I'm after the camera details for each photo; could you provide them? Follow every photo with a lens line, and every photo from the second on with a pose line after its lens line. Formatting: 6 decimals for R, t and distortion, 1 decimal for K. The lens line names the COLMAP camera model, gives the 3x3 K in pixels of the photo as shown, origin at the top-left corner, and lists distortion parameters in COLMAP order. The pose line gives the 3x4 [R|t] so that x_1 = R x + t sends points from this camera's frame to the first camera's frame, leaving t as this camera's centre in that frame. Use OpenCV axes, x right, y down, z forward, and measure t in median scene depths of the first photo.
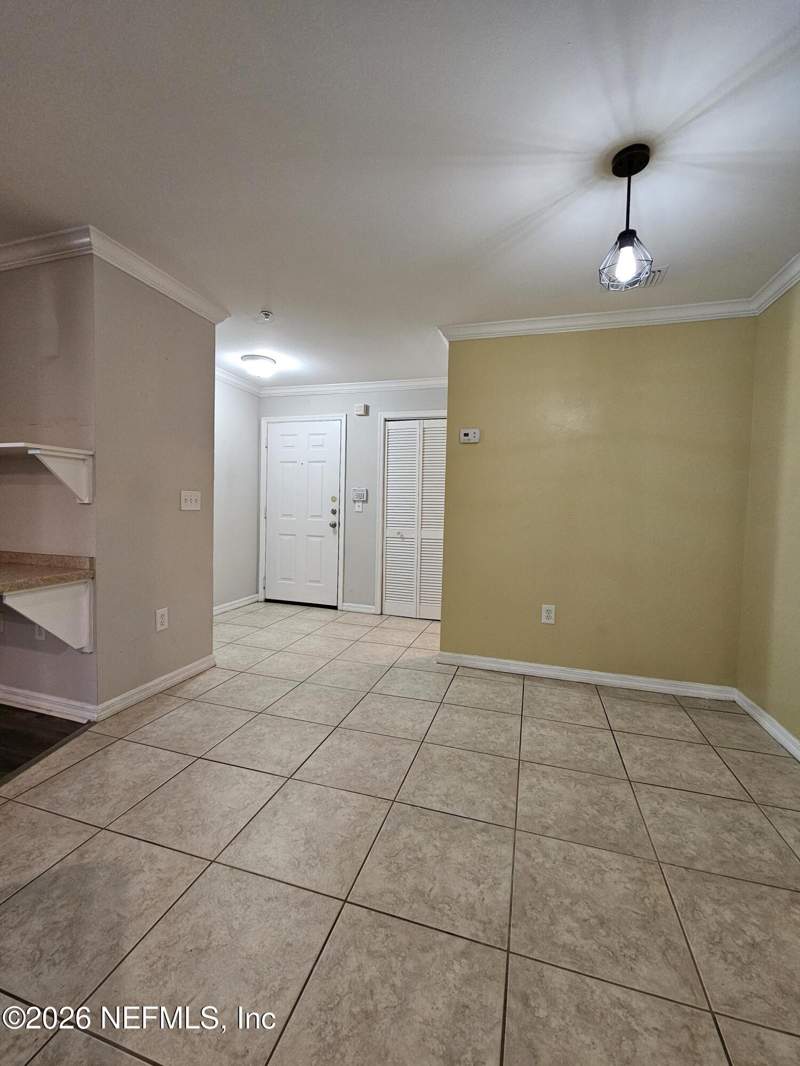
lens RADIAL K [[437.9, 0, 403.4], [0, 437.9, 525.9], [0, 0, 1]] dist [-0.001337, -0.000648]
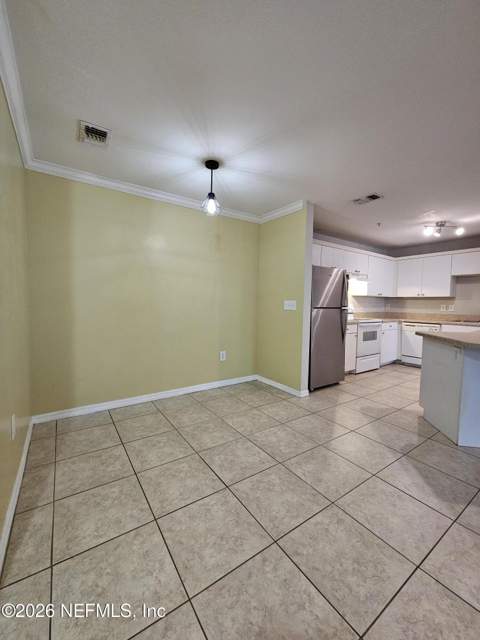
lens RADIAL K [[262.9, 0, 242.0], [0, 262.9, 315.7], [0, 0, 1]] dist [-0.001337, -0.000648]
pose [[-0.777796, -0.075171, 0.624006, -0.389831], [-0.013524, 0.994594, 0.102957, -0.088436], [-0.628372, 0.071640, -0.774607, 1.356753]]
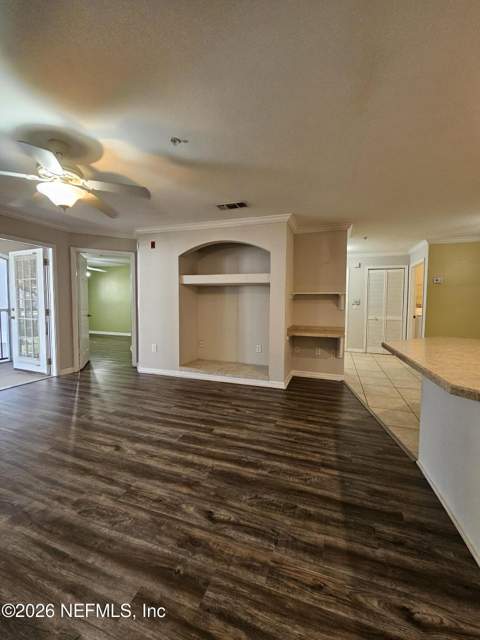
lens RADIAL K [[262.9, 0, 242.0], [0, 262.9, 315.7], [0, 0, 1]] dist [-0.001337, -0.000648]
pose [[0.998666, -0.014534, -0.049552, -1.200145], [0.015034, 0.999840, 0.009739, -0.033839], [0.049403, -0.010471, 0.998724, -0.810053]]
